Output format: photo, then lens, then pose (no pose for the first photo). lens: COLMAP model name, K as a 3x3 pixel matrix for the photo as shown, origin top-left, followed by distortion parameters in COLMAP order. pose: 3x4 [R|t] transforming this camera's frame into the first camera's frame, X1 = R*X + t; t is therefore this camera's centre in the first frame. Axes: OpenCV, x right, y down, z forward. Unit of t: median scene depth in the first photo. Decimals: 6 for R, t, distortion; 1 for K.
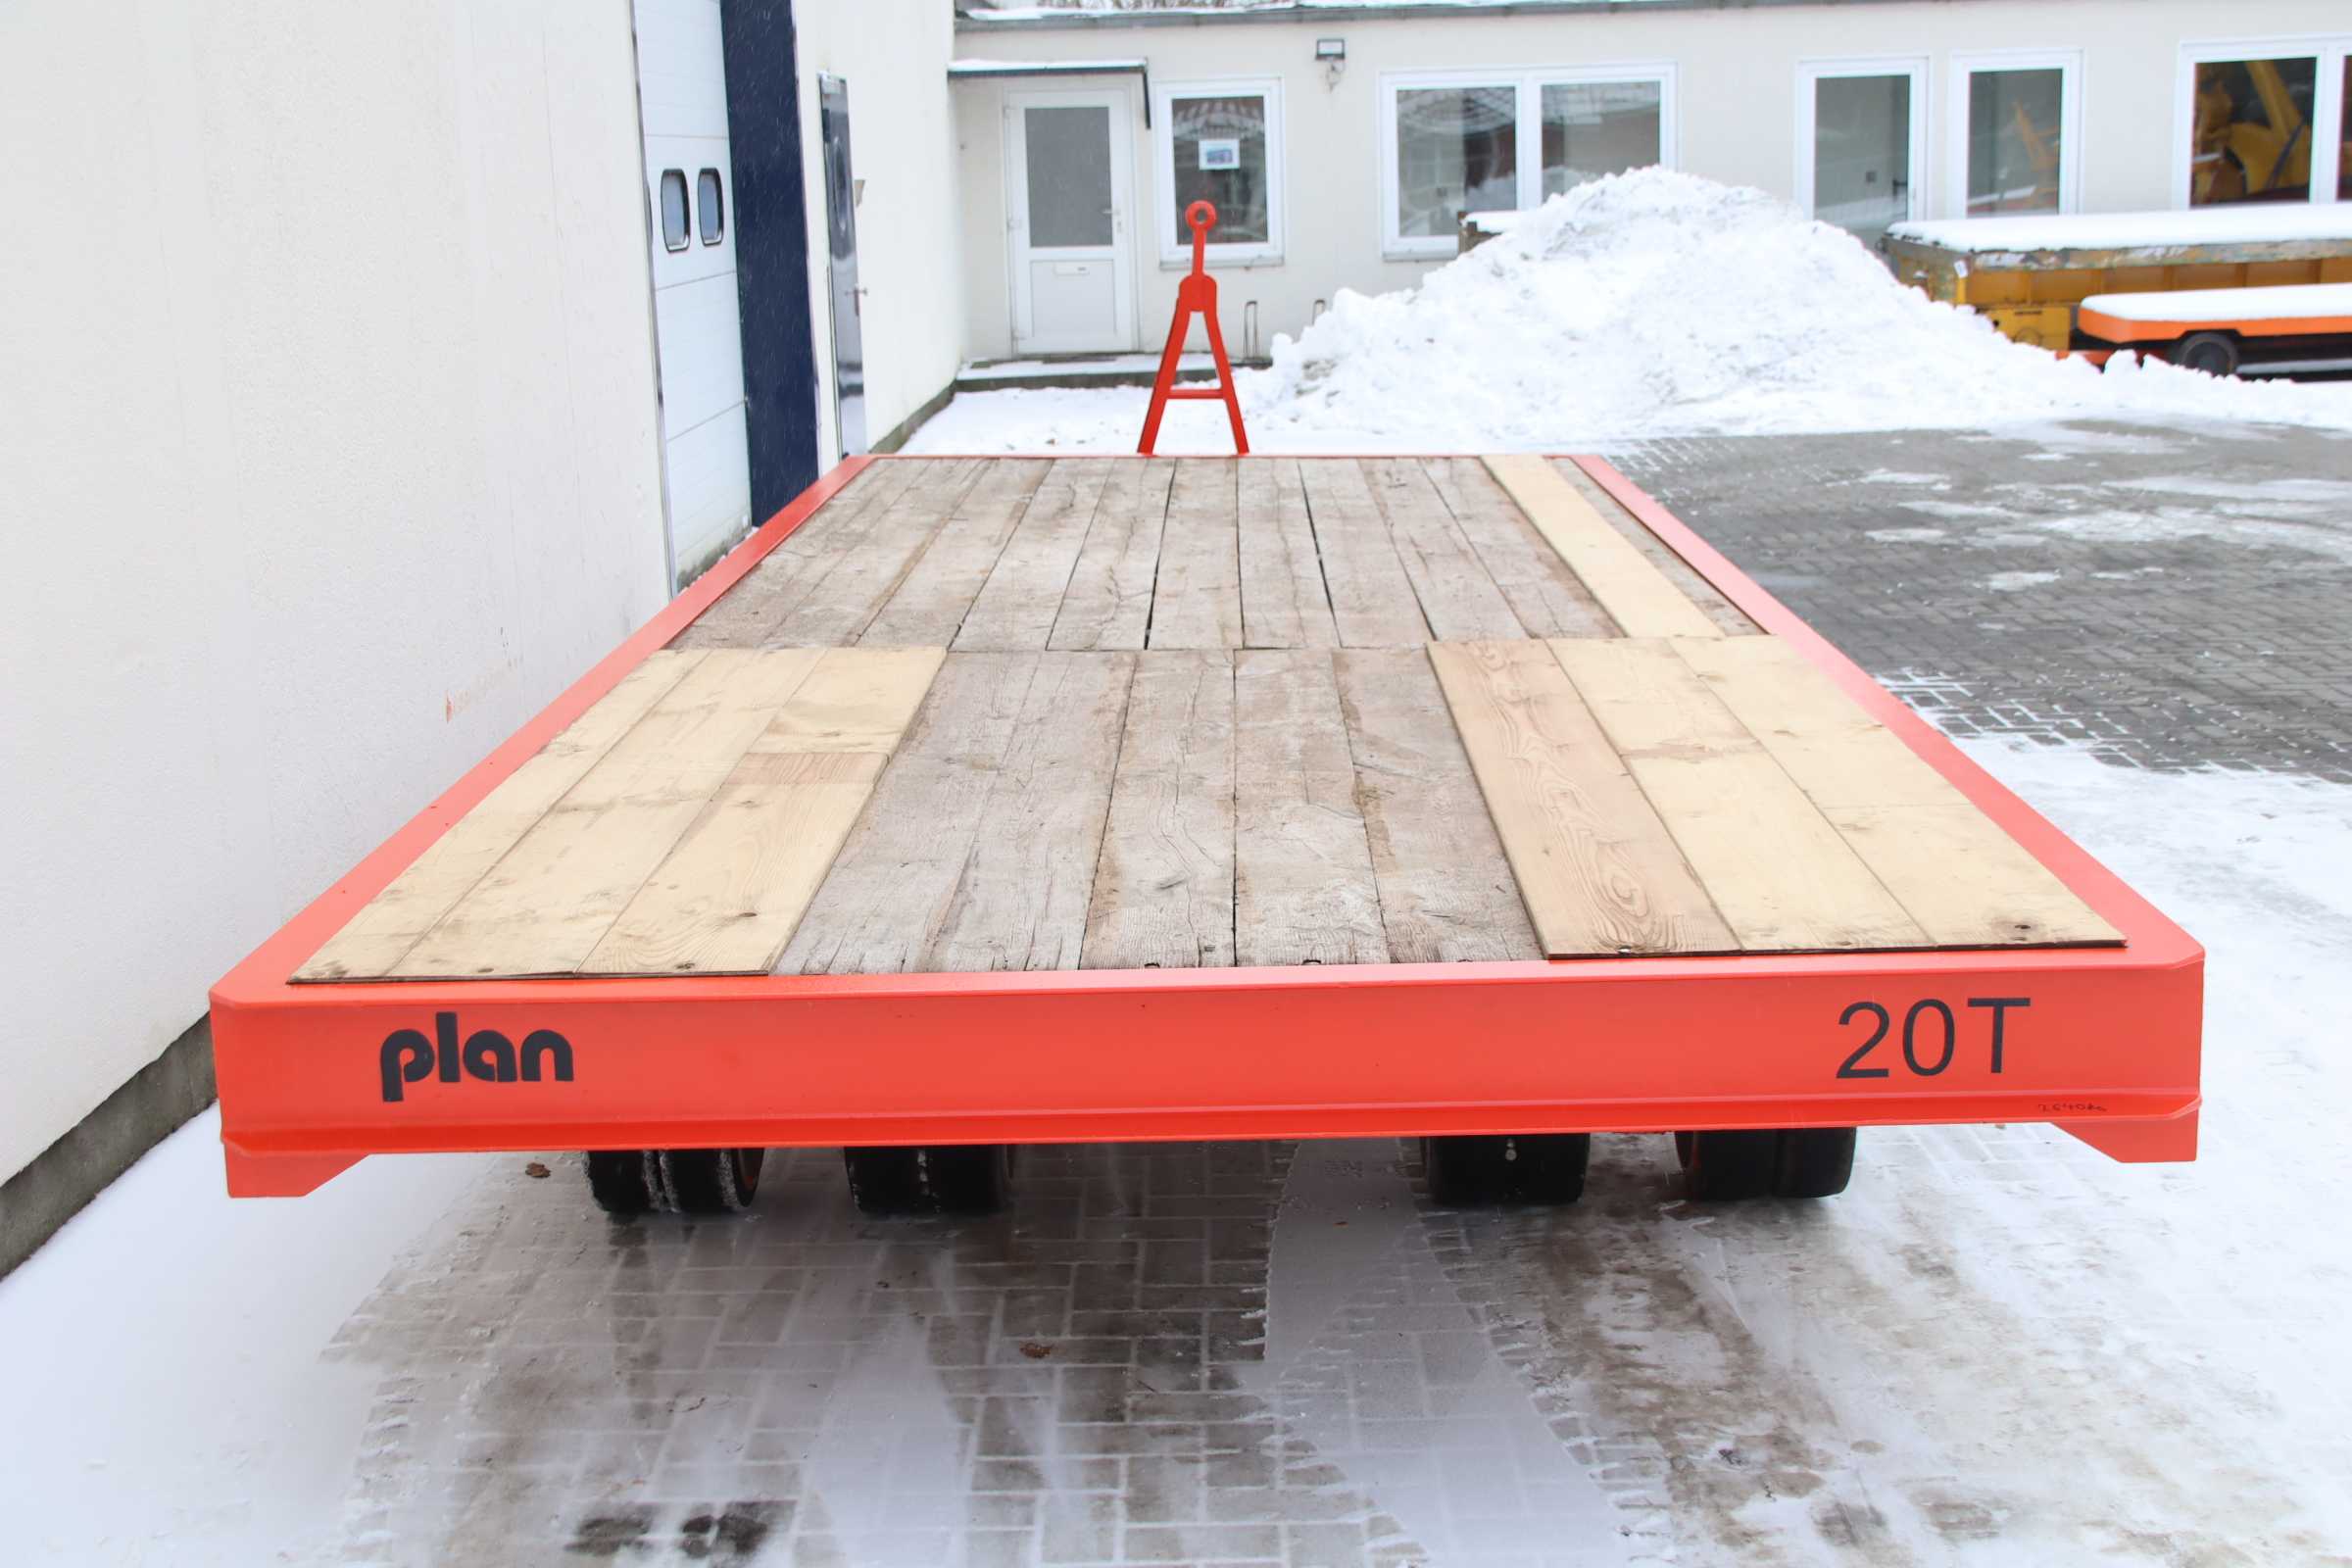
lens RADIAL K [[3078.6, 0, 1176.0], [0, 3078.6, 784.0], [0, 0, 1]] dist [-0.002955, -0.050630]
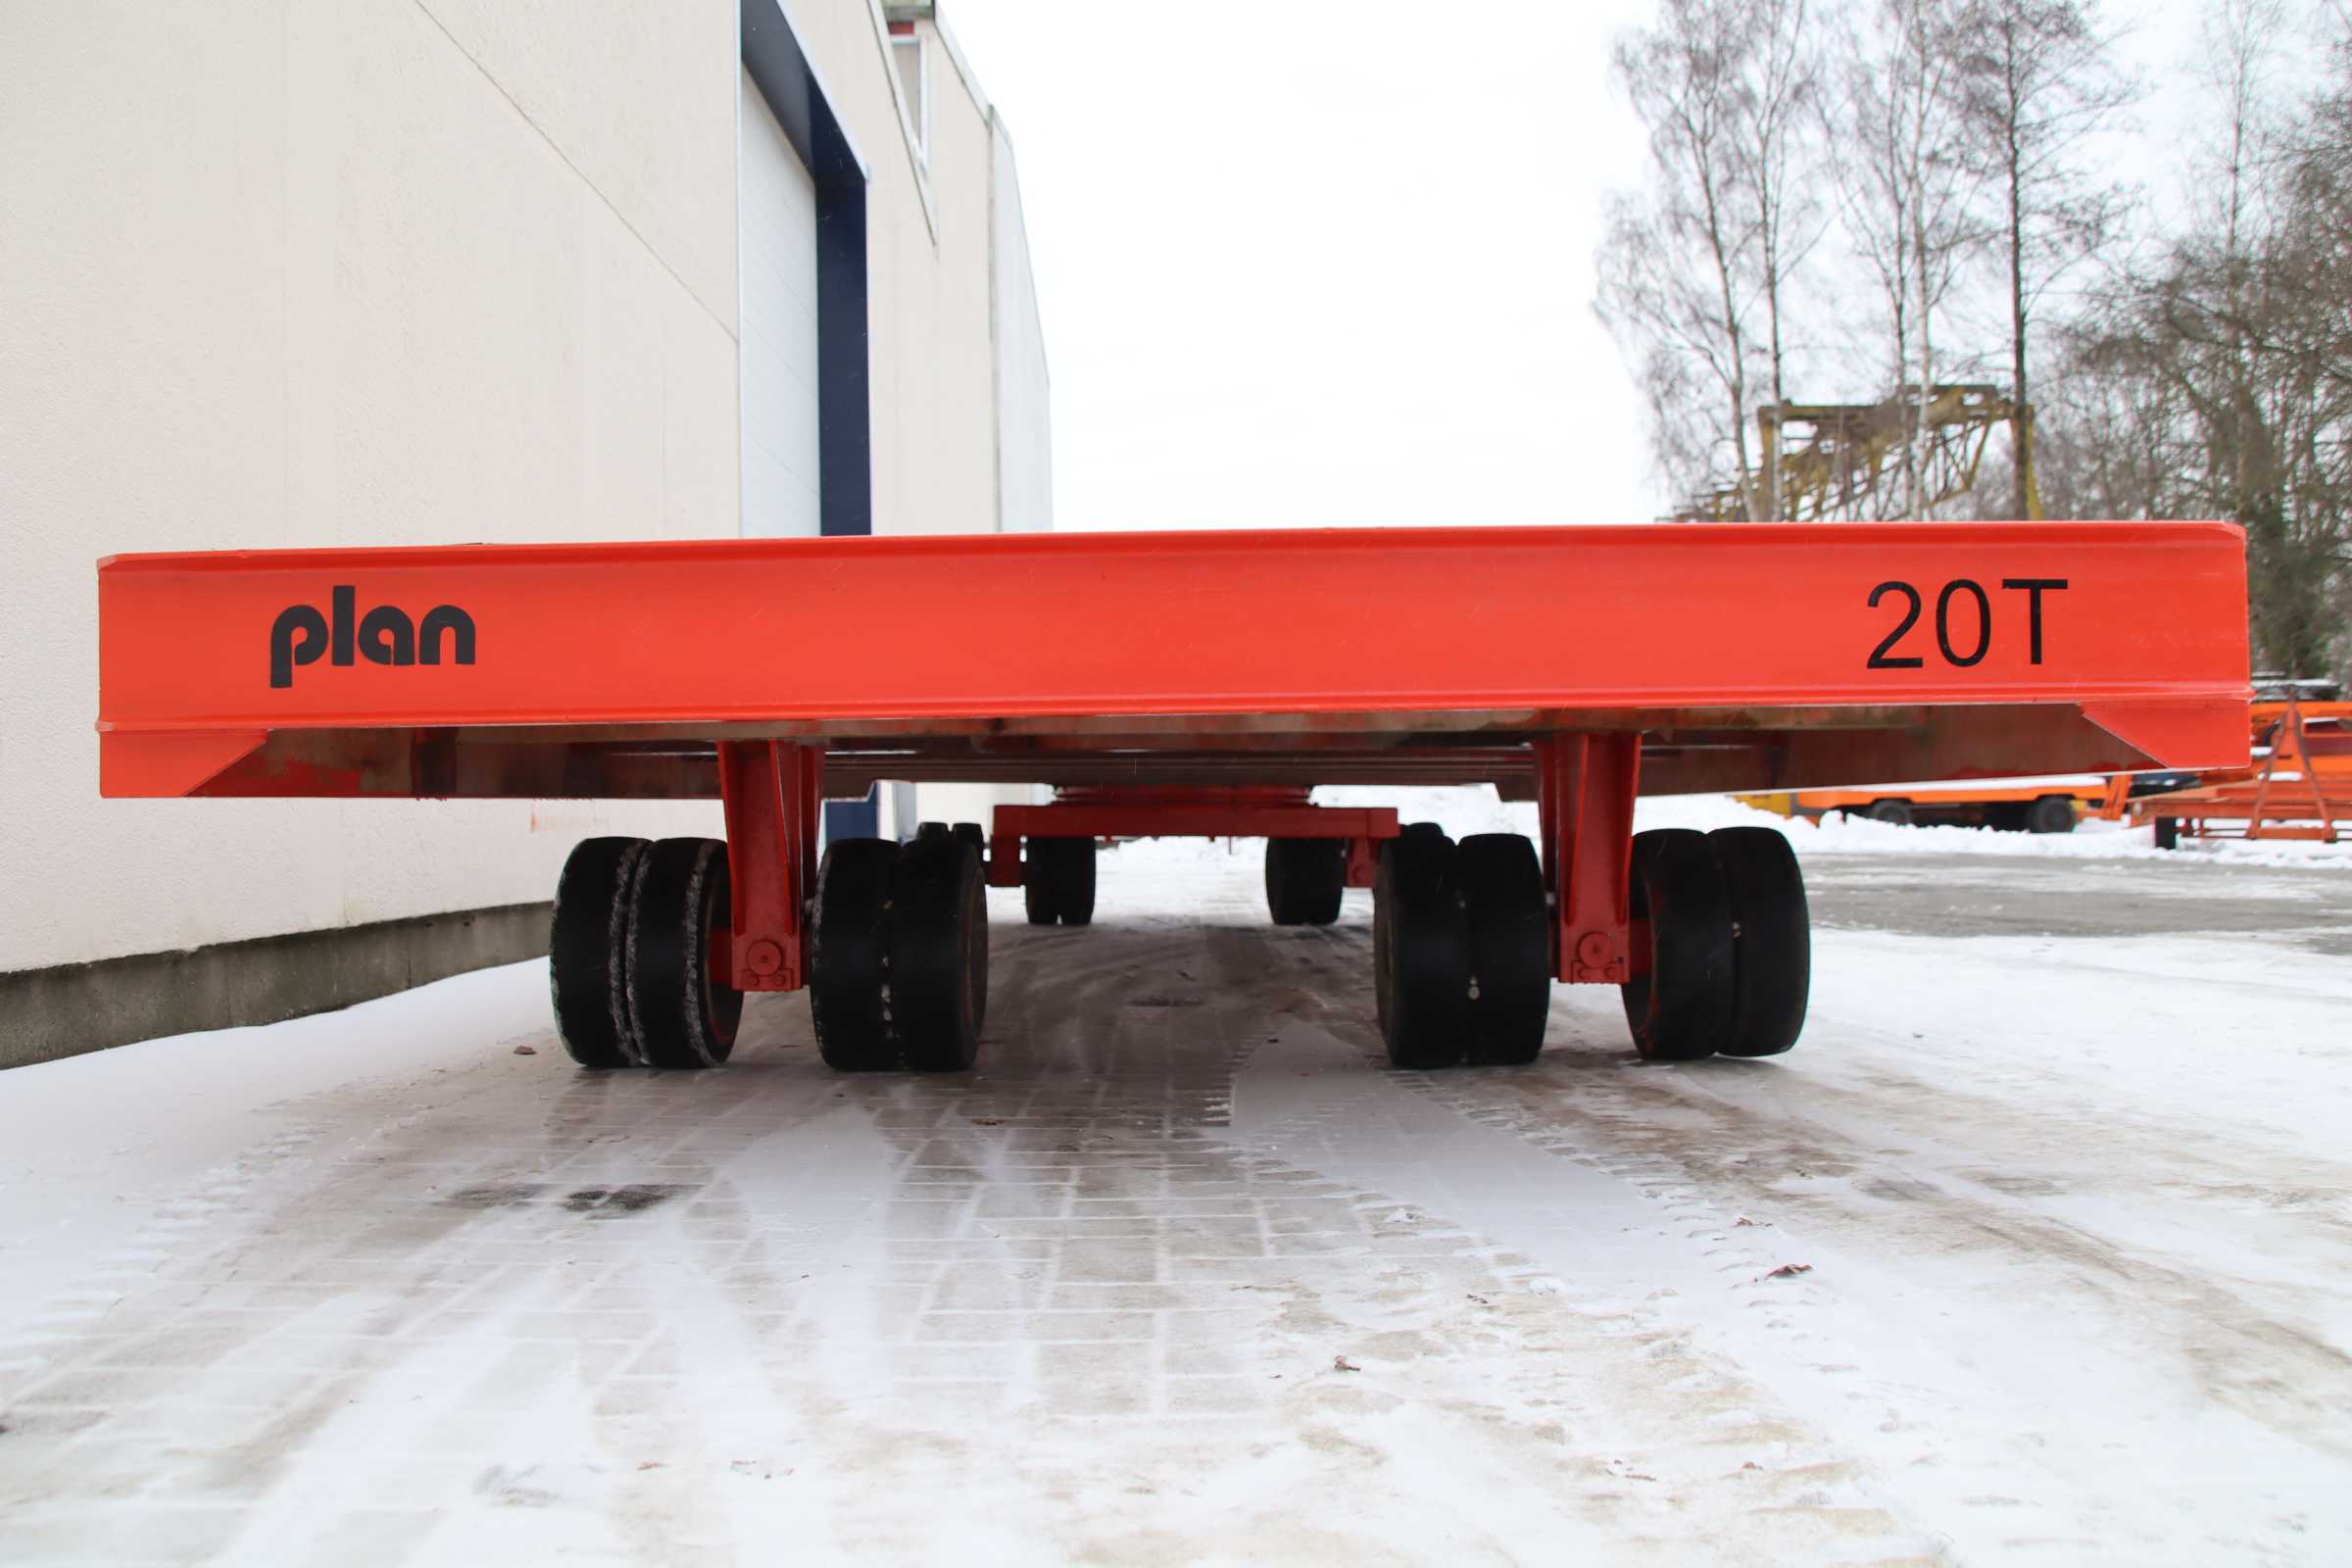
lens RADIAL K [[2100.6, 0, 1176.0], [0, 2100.6, 784.0], [0, 0, 1]] dist [-0.121842, 0.016682]
pose [[0.999853, 0.012413, 0.011849, 0.003467], [-0.009494, 0.975310, -0.220635, 0.244925], [-0.014295, 0.220490, 0.975284, 0.381815]]
